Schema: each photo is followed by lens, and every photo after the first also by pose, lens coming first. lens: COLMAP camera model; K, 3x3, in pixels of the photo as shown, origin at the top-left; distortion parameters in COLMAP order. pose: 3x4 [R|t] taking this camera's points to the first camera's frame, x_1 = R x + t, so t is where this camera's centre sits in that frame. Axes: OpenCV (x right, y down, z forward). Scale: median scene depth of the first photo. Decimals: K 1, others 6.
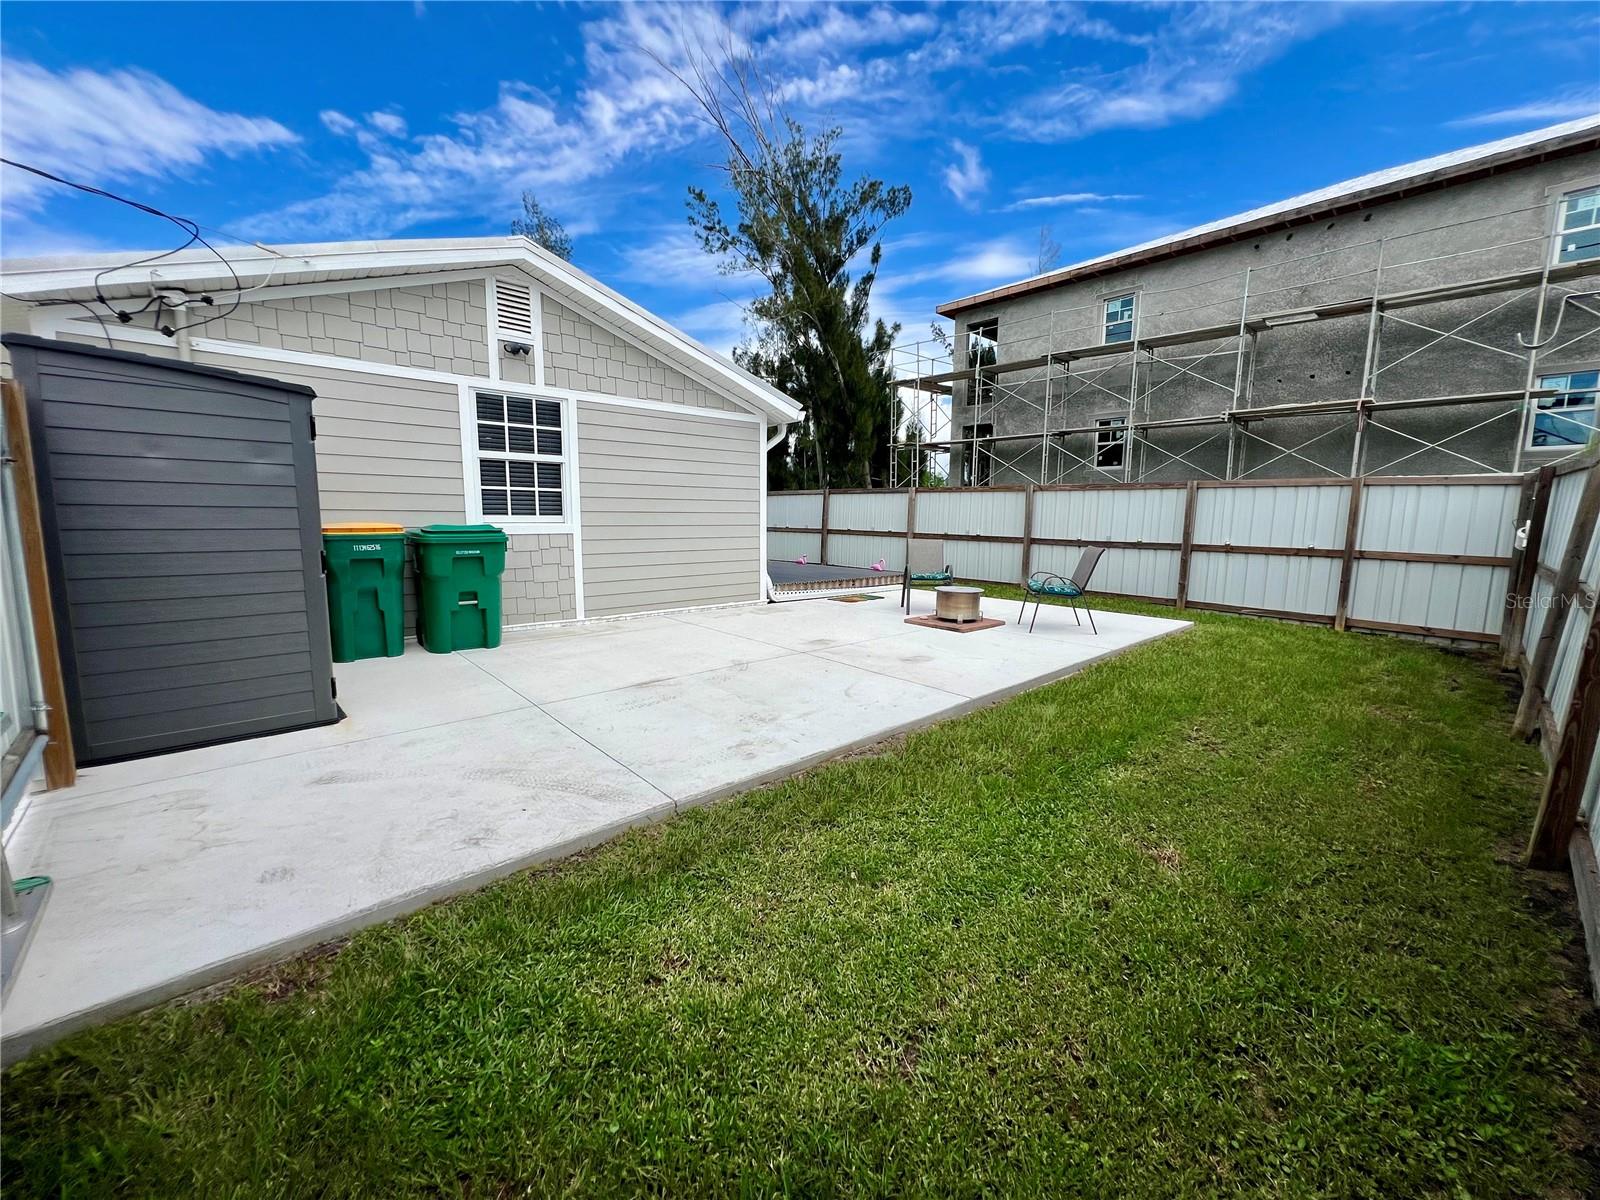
lens RADIAL K [[641.7, 0, 795.8], [0, 641.7, 590.8], [0, 0, 1]] dist [-0.001938, 0.000308]
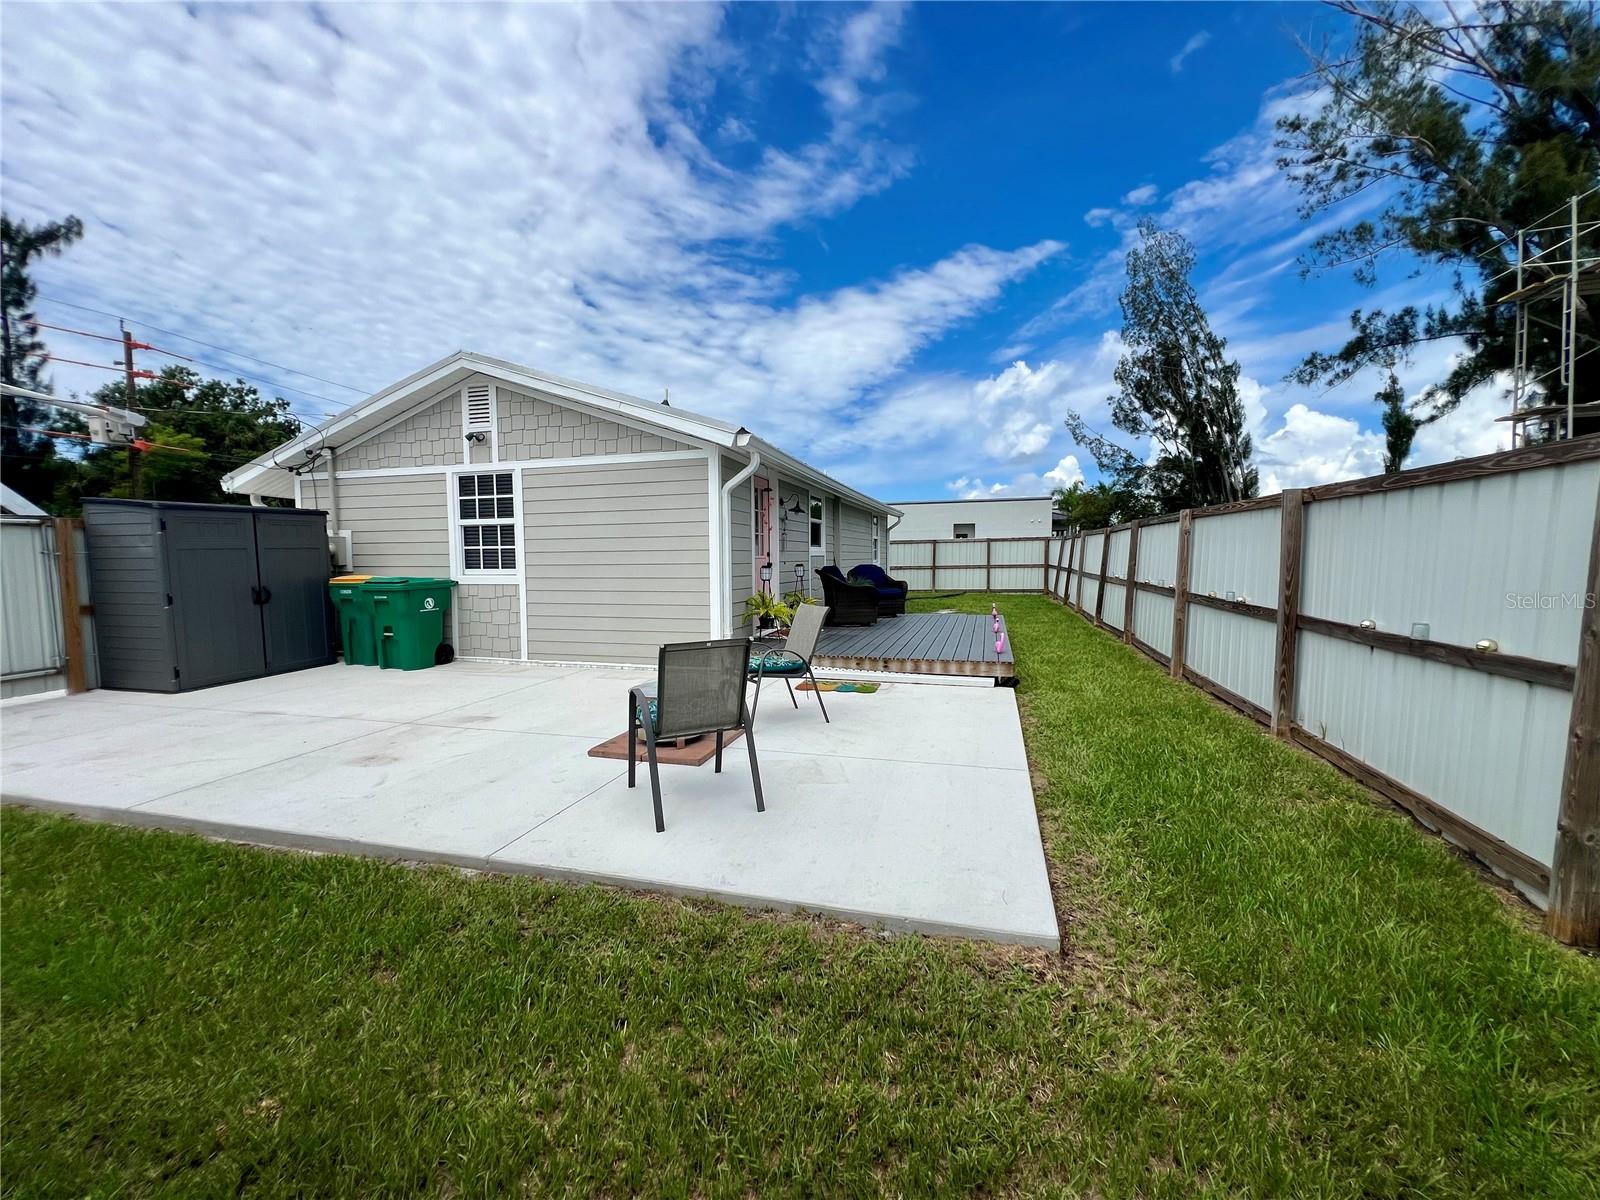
lens RADIAL K [[641.7, 0, 800.0], [0, 641.7, 591.7], [0, 0, 1]] dist [-0.001938, 0.000308]
pose [[0.526166, 0.033931, -0.849705, 0.934597], [-0.087677, 0.996043, -0.014518, -0.108875], [0.845850, 0.082139, 0.527059, 0.863634]]
